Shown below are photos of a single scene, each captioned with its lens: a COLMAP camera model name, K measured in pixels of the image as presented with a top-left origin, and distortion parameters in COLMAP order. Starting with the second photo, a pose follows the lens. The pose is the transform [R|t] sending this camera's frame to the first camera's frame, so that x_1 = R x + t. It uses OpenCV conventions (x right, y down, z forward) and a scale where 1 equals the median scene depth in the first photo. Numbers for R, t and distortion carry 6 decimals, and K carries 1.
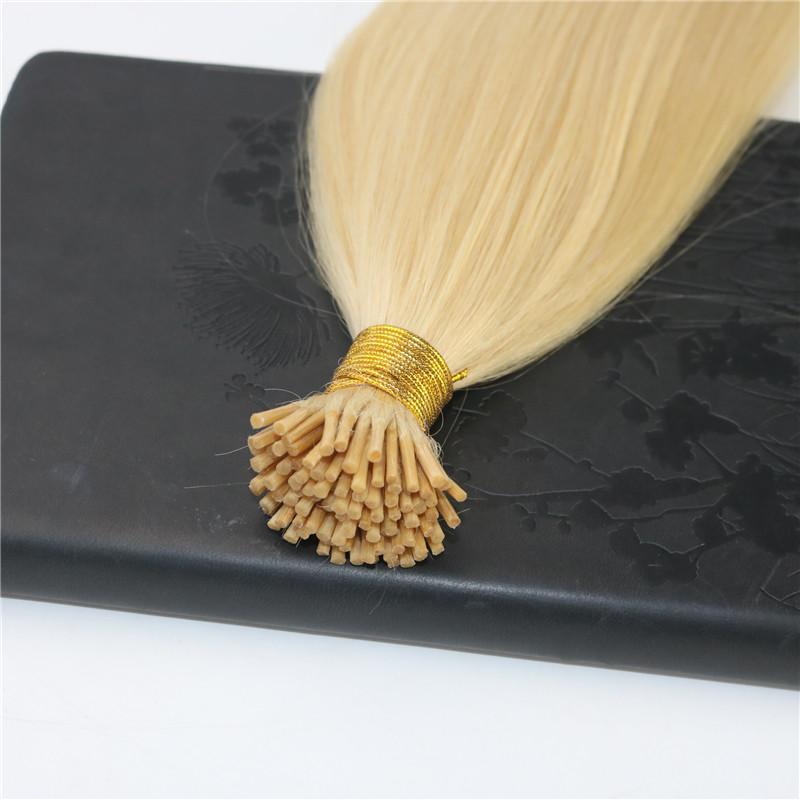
lens RADIAL K [[1569.5, 0, 400.0], [0, 1569.5, 400.0], [0, 0, 1]] dist [-0.052922, -0.219791]
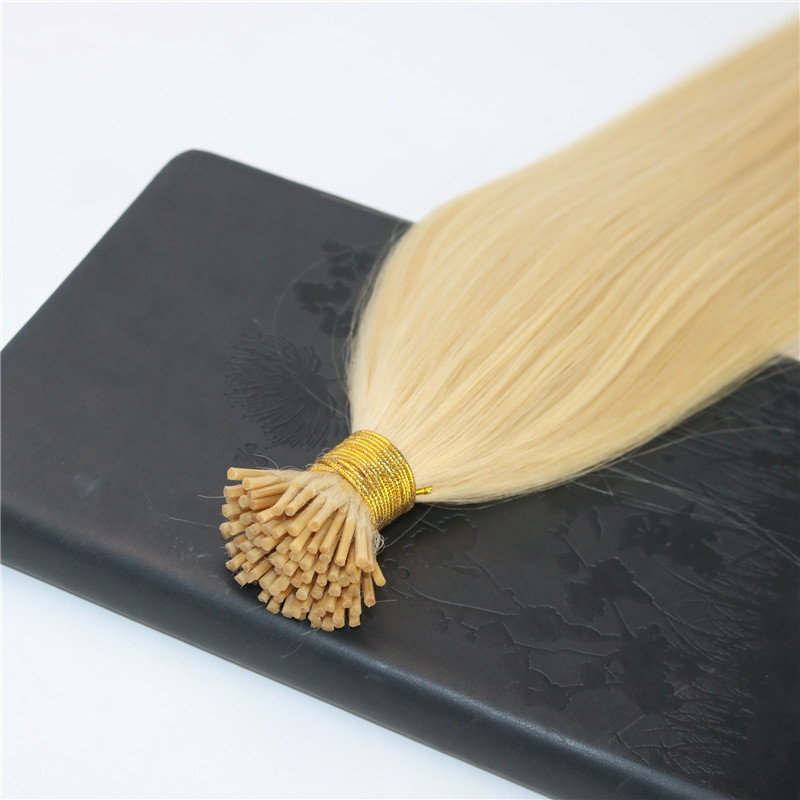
lens RADIAL K [[1544.7, 0, 400.0], [0, 1544.7, 400.0], [0, 0, 1]] dist [-0.056285, 0.129379]
pose [[0.959284, 0.254024, -0.123475, 0.137976], [-0.265262, 0.960425, -0.084966, 0.021210], [0.097005, 0.114260, 0.988704, -0.142537]]
